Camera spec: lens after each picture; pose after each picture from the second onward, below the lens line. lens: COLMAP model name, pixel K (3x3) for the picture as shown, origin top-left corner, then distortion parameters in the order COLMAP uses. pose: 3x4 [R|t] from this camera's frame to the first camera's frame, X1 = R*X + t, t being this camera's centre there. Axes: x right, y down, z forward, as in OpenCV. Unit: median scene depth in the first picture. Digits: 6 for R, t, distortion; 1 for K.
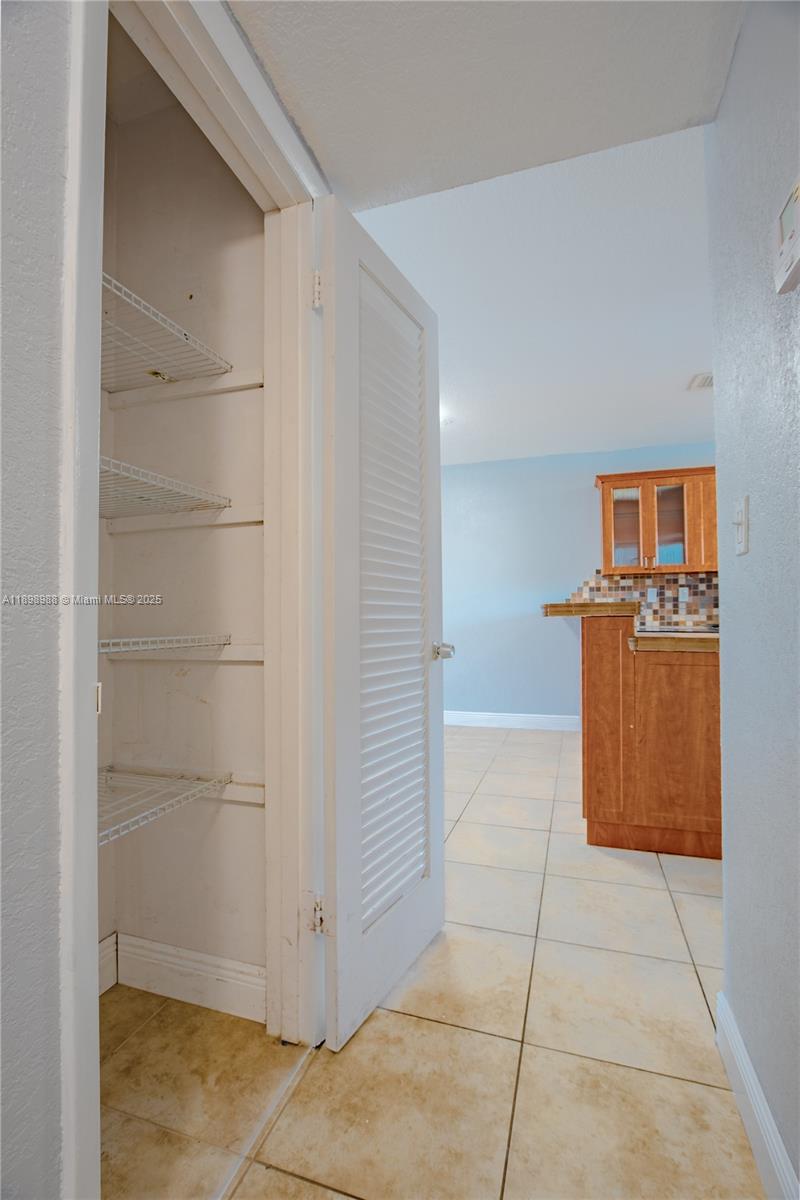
lens RADIAL K [[529.2, 0, 402.4], [0, 529.2, 609.0], [0, 0, 1]] dist [-0.018159, 0.002971]
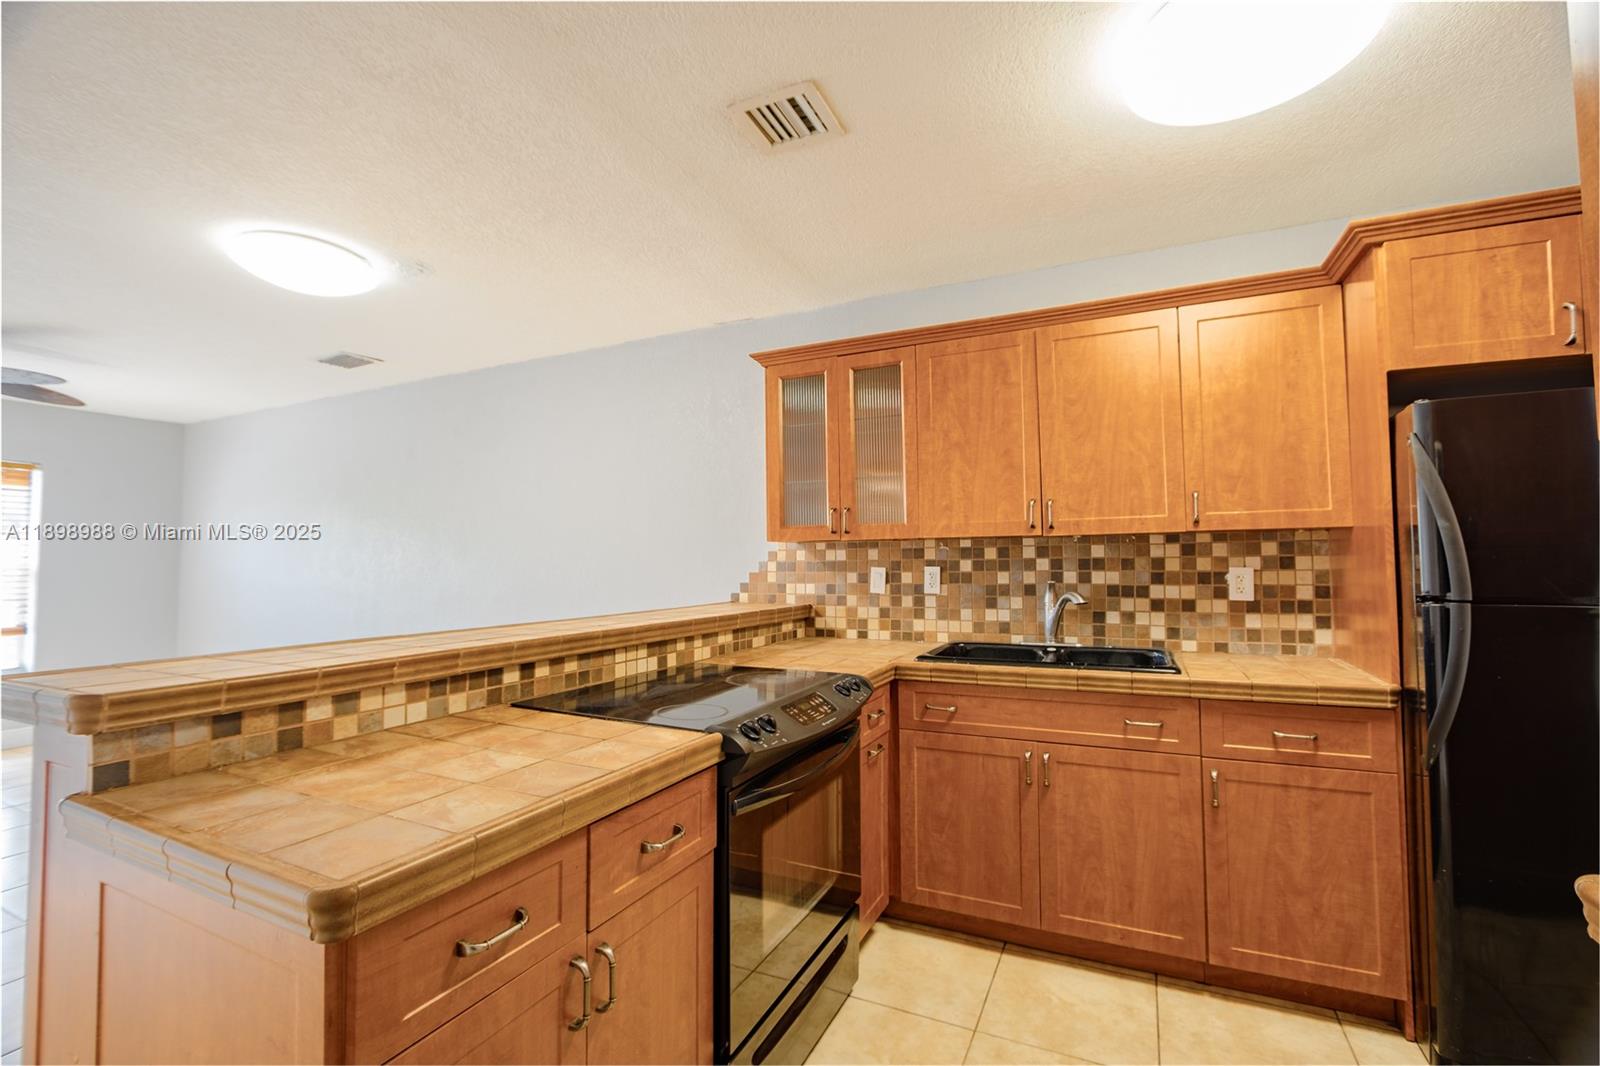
lens RADIAL K [[705.5, 0, 797.0], [0, 705.5, 534.6], [0, 0, 1]] dist [-0.018159, 0.002971]
pose [[0.990823, -0.005622, -0.135050, 0.492665], [0.002218, 0.999676, -0.025343, -0.053941], [0.135149, 0.024811, 0.990515, 0.302450]]
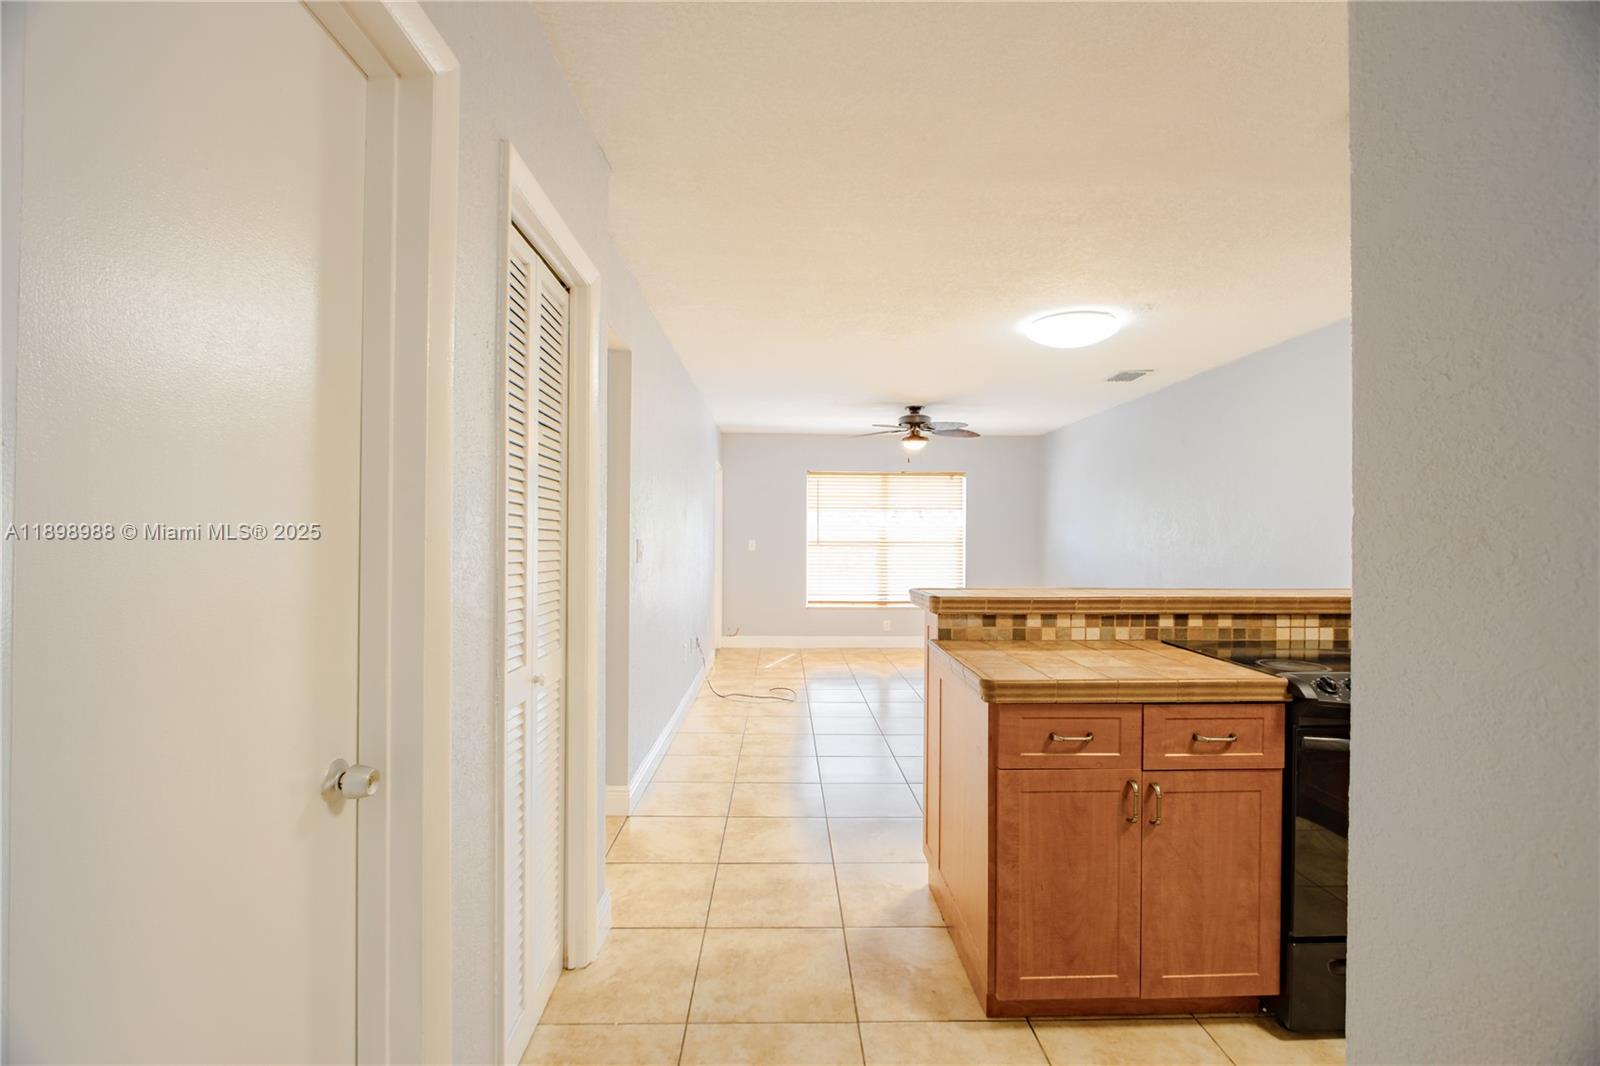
lens RADIAL K [[705.5, 0, 797.0], [0, 705.5, 534.6], [0, 0, 1]] dist [-0.018159, 0.002971]
pose [[0.335933, 0.005401, -0.941871, 0.692691], [0.007642, 0.999935, 0.008459, -0.059138], [0.941855, -0.010040, 0.335870, 0.223370]]
